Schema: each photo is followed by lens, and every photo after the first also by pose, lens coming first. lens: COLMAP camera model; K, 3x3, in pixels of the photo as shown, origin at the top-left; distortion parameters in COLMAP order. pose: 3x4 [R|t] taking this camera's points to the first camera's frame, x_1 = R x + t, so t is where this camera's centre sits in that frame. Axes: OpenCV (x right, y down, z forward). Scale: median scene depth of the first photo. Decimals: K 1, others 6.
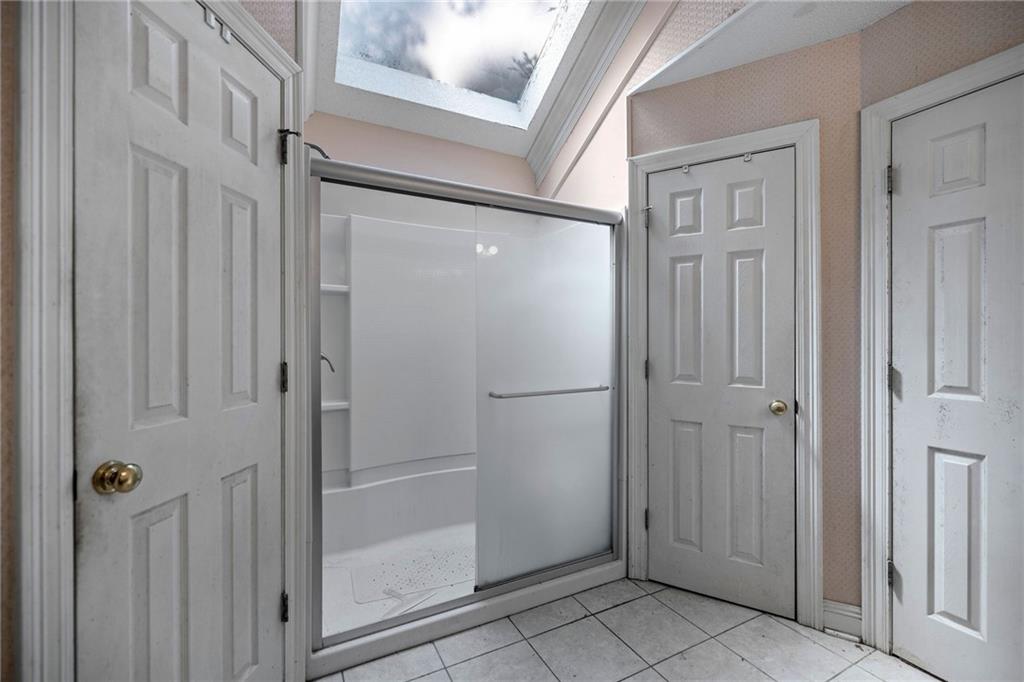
lens RADIAL K [[432.5, 0, 511.9], [0, 432.5, 335.3], [0, 0, 1]] dist [0.000791, -0.000649]
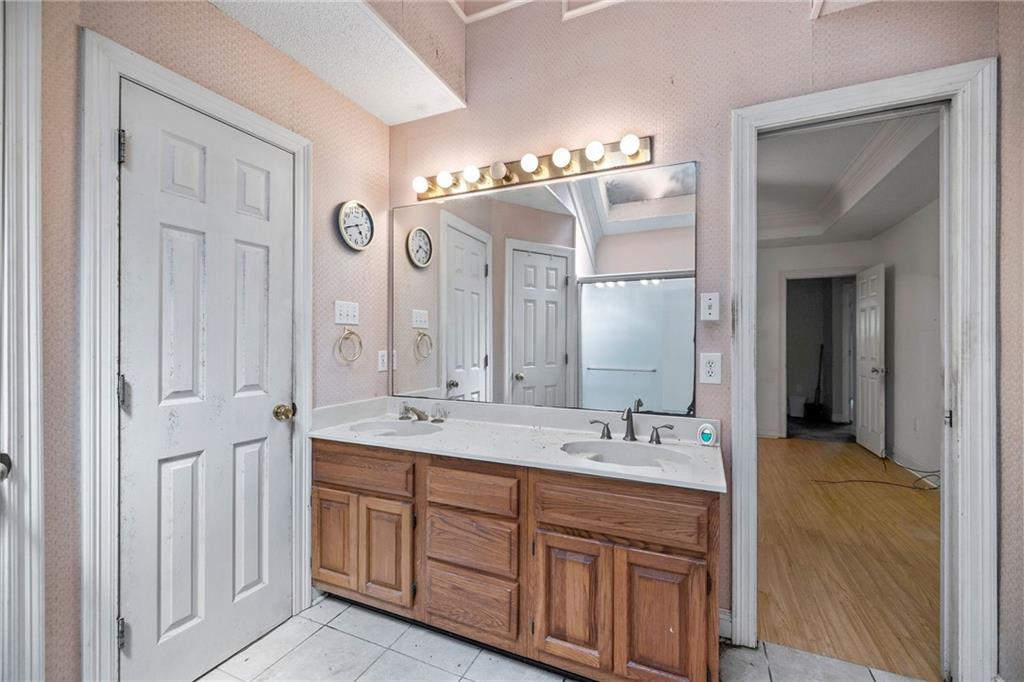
lens RADIAL K [[432.5, 0, 511.0], [0, 432.5, 347.3], [0, 0, 1]] dist [0.000791, -0.000649]
pose [[-0.620347, -0.003645, 0.784319, -0.230848], [0.000627, 0.999987, 0.005143, 0.011954], [-0.784327, 0.003682, -0.620337, 0.995918]]
